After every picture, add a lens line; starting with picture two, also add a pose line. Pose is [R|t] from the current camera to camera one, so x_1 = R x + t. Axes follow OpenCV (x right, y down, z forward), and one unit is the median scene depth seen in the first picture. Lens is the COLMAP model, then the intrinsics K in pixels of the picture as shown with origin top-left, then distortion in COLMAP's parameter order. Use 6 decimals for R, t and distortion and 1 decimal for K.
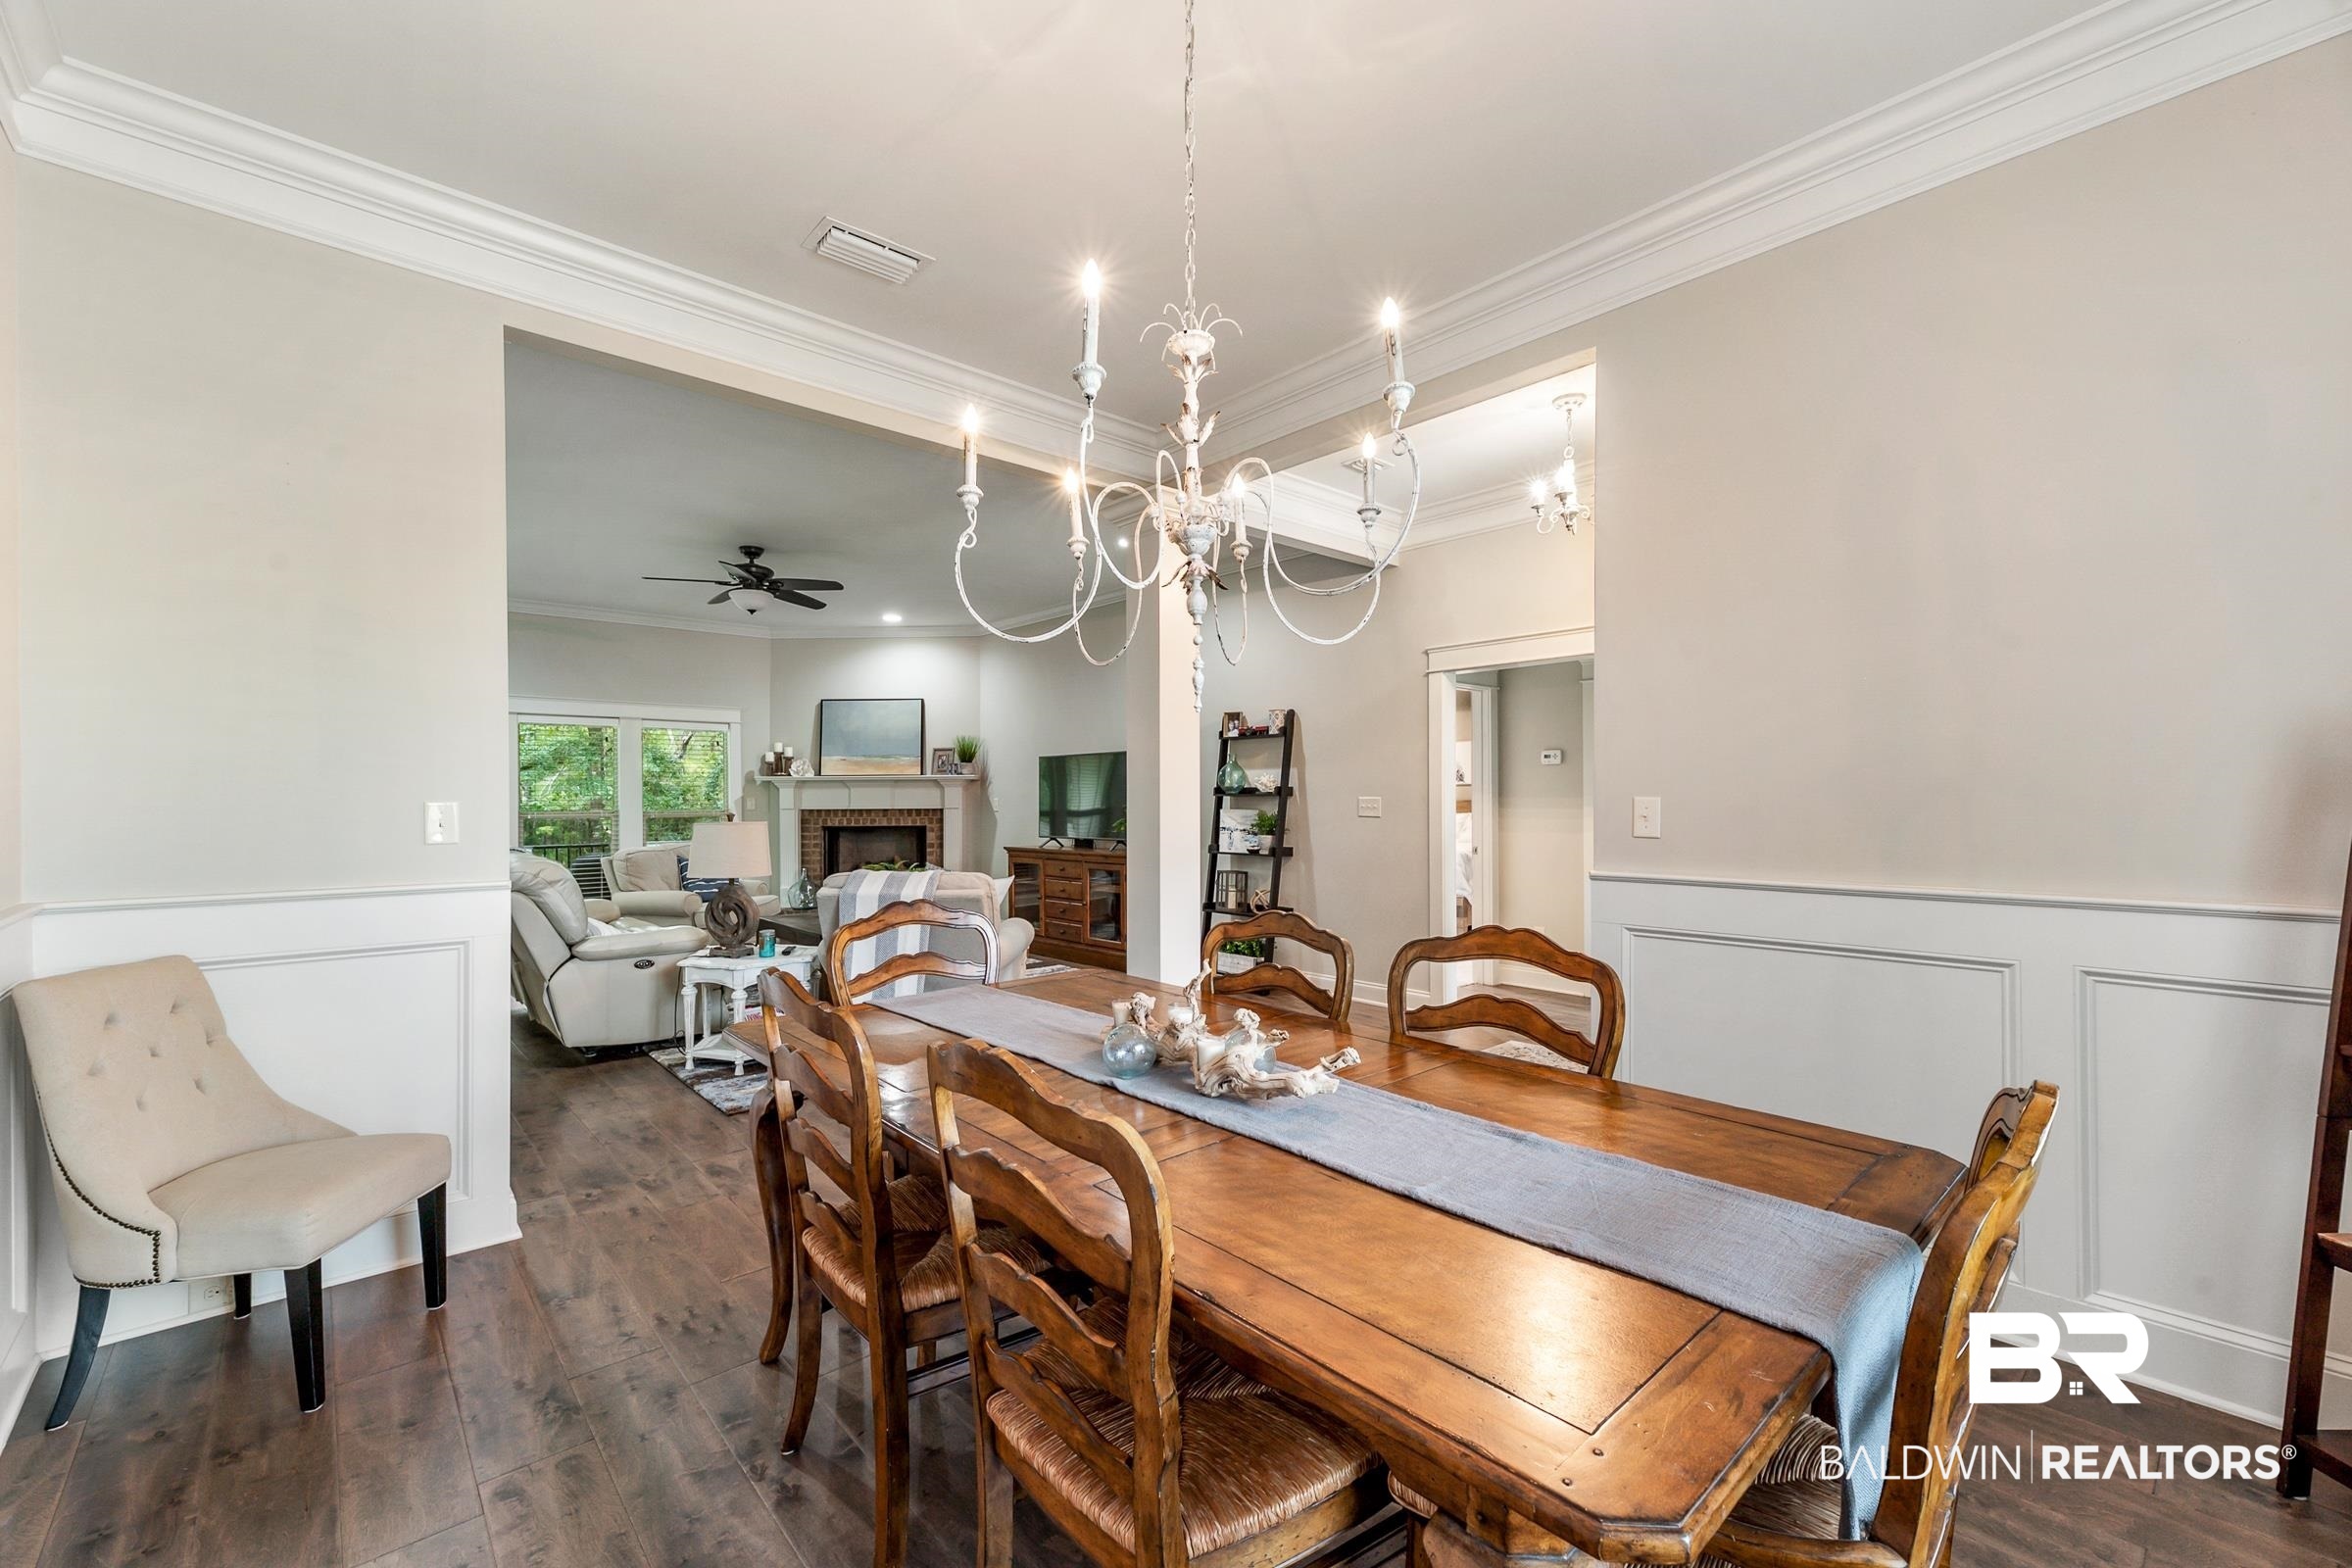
lens RADIAL K [[956.4, 0, 1176.4], [0, 956.4, 797.2], [0, 0, 1]] dist [0.003542, -0.000072]
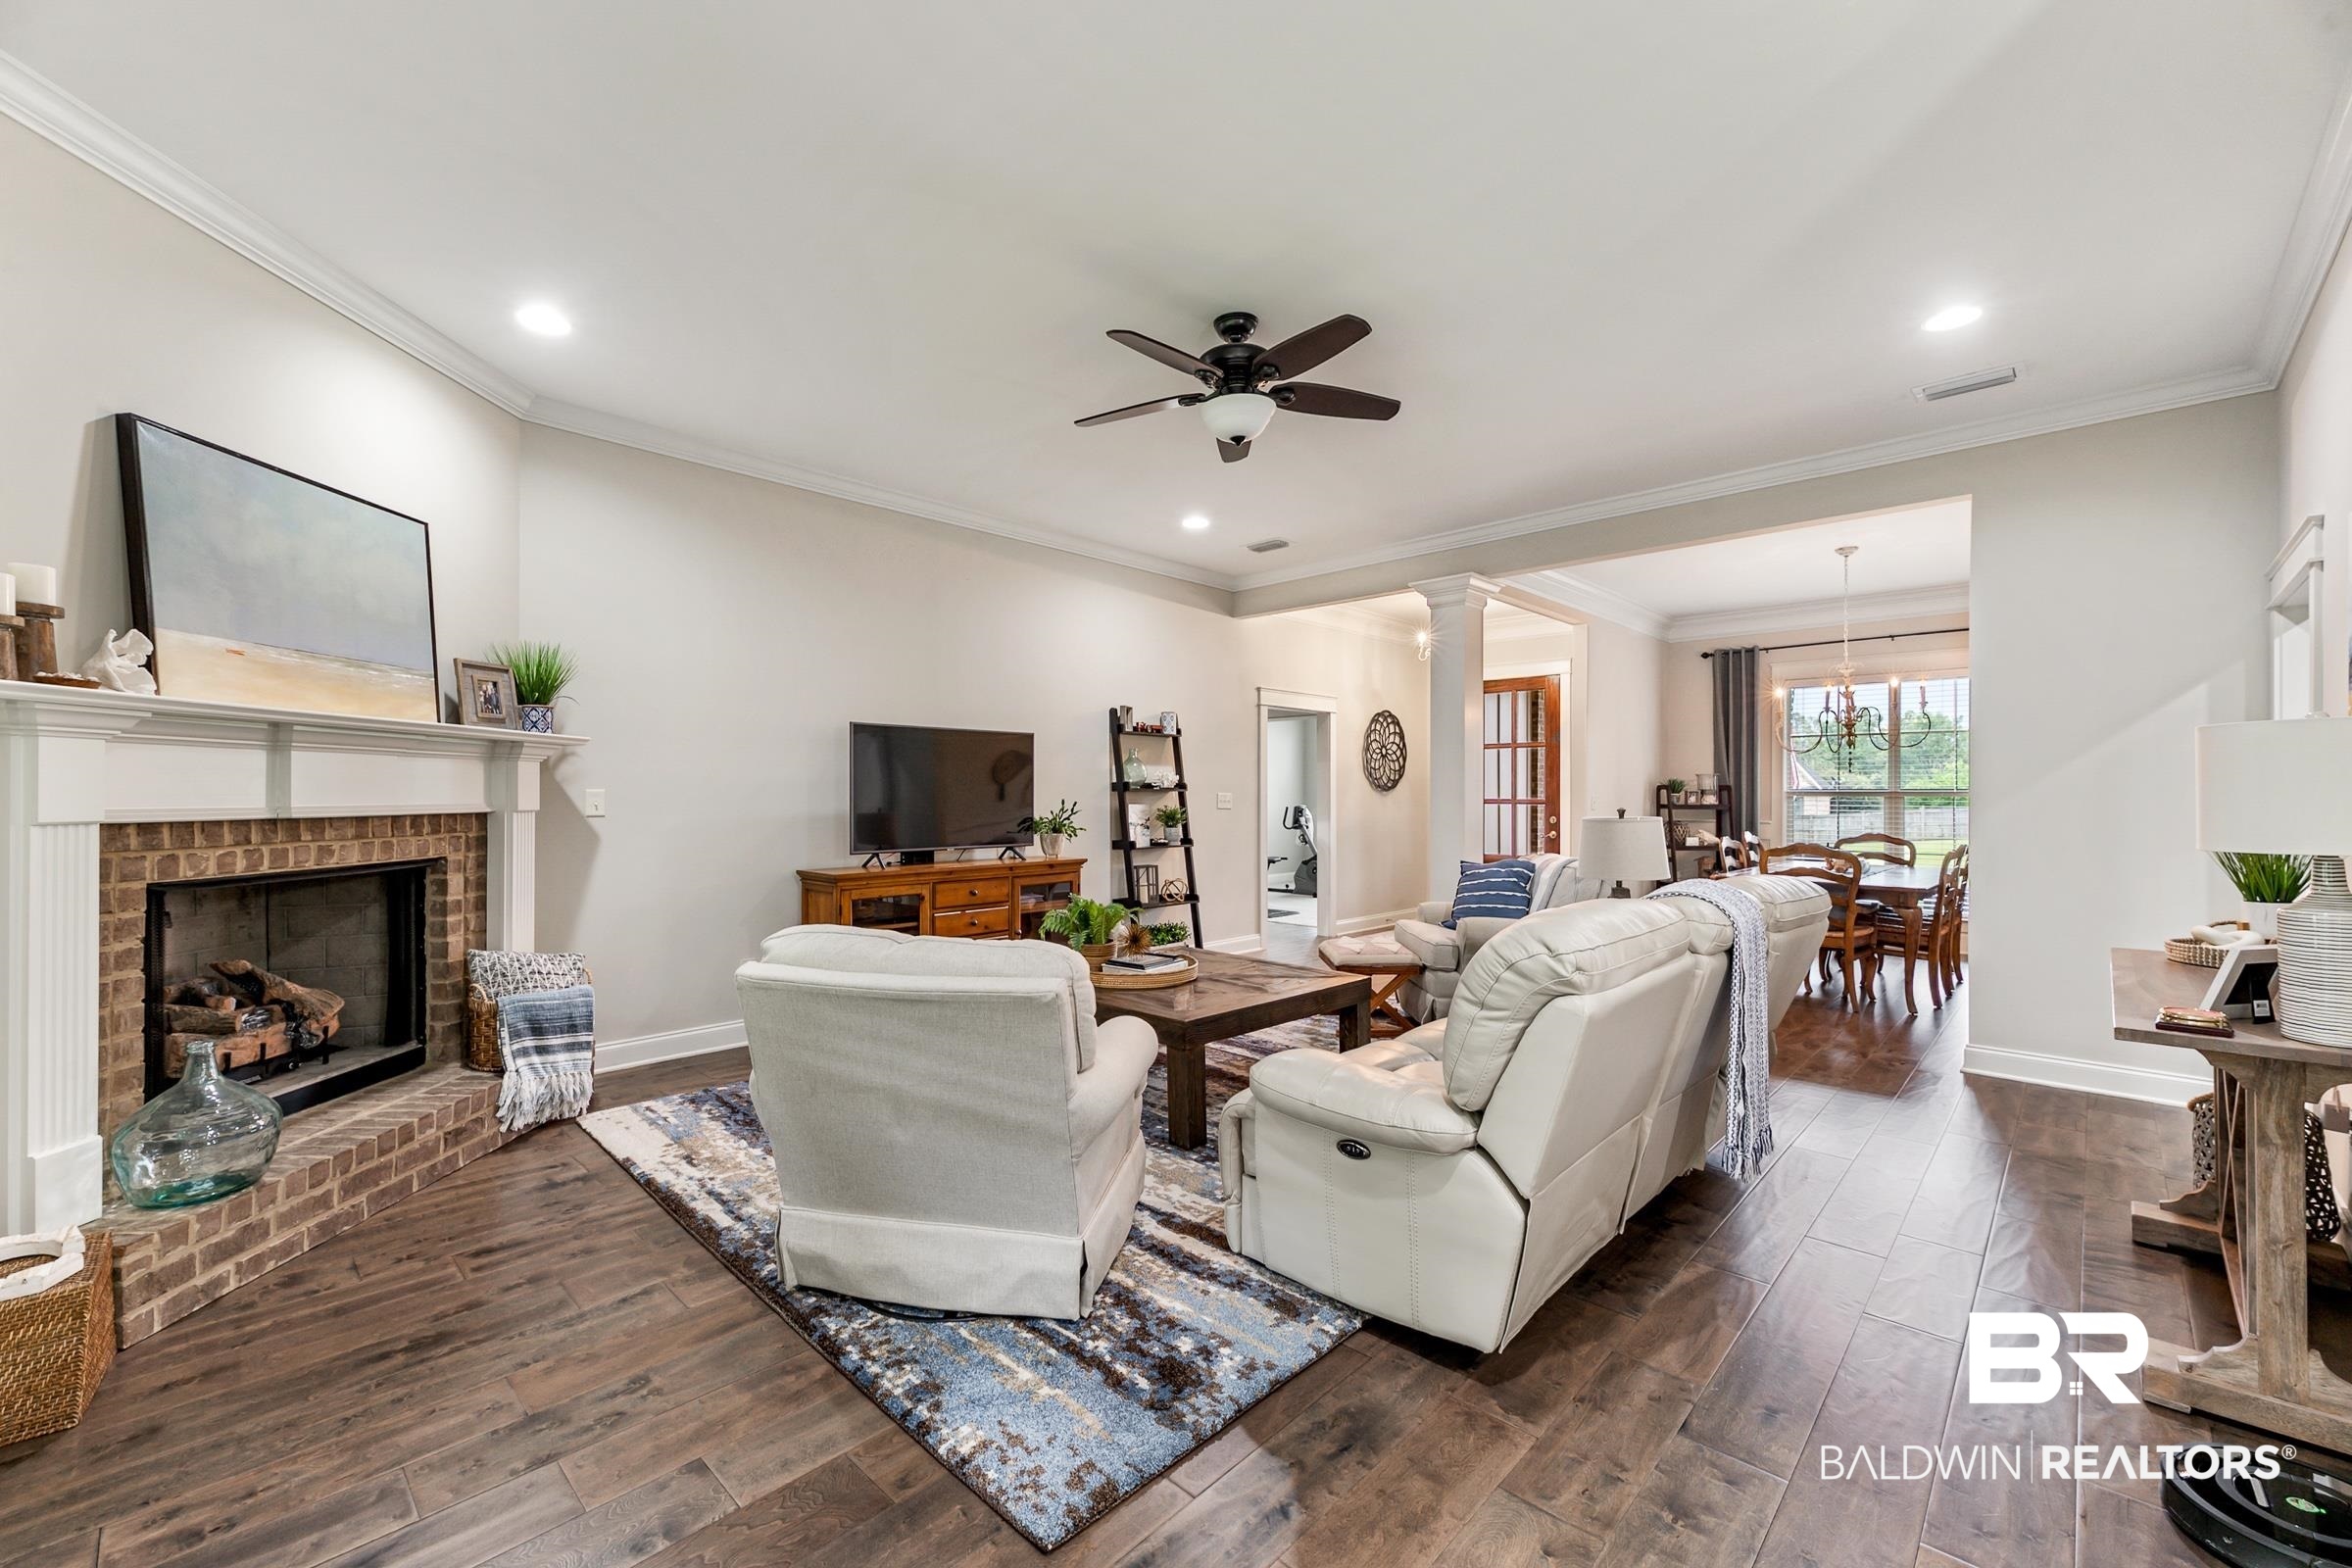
lens RADIAL K [[928.1, 0, 1170.1], [0, 928.1, 792.1], [0, 0, 1]] dist [0.000851, -0.000142]
pose [[-0.065001, 0.009665, 0.997838, -0.654817], [-0.002317, 0.999949, -0.009837, 0.006507], [-0.997883, -0.002952, -0.064975, 0.739950]]
